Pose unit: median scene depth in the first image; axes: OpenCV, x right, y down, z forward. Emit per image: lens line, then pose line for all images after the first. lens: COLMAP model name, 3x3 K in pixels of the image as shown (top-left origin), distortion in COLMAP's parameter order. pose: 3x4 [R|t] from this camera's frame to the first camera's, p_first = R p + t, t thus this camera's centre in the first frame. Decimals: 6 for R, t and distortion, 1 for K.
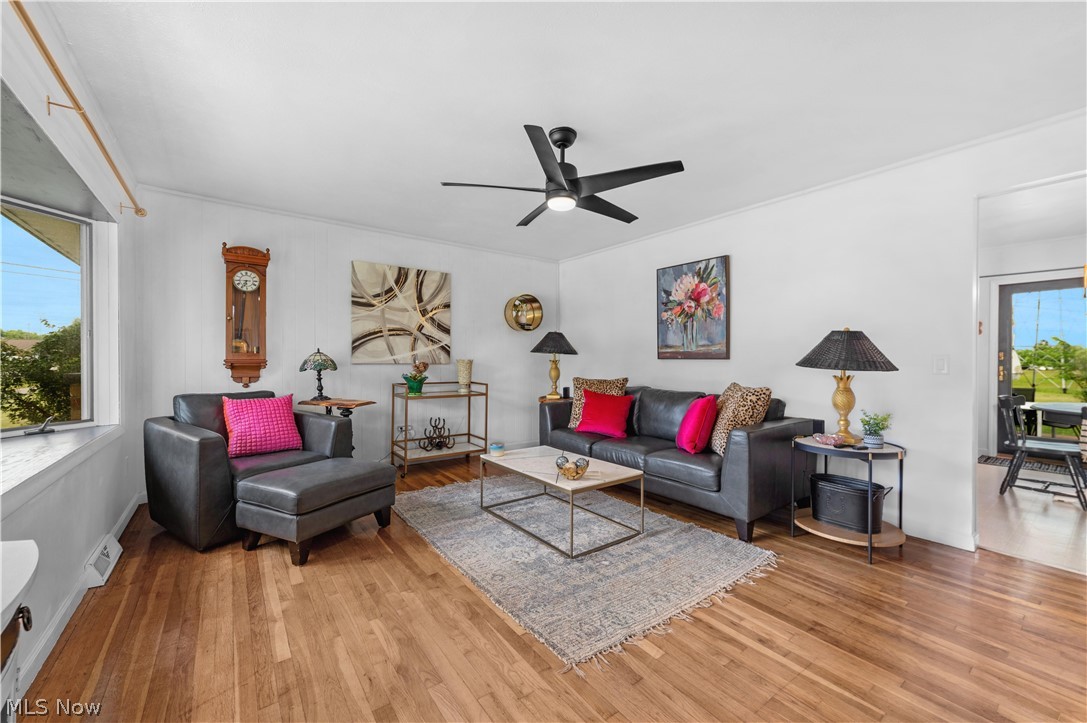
lens RADIAL K [[430.3, 0, 553.8], [0, 430.3, 361.2], [0, 0, 1]] dist [0.002784, -0.000431]
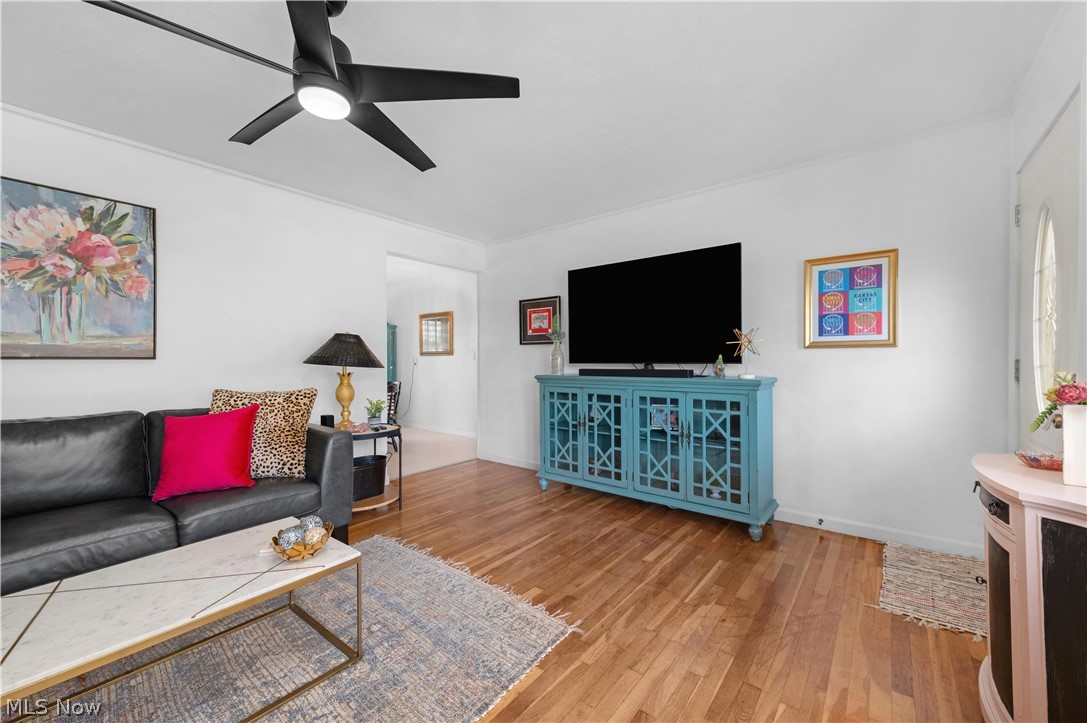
lens RADIAL K [[430.3, 0, 553.1], [0, 430.3, 358.8], [0, 0, 1]] dist [0.002784, -0.000431]
pose [[-0.269221, -0.005325, 0.963064, -0.438985], [0.002609, 0.999977, 0.006258, -0.007133], [-0.963075, 0.004198, -0.269201, 0.568110]]
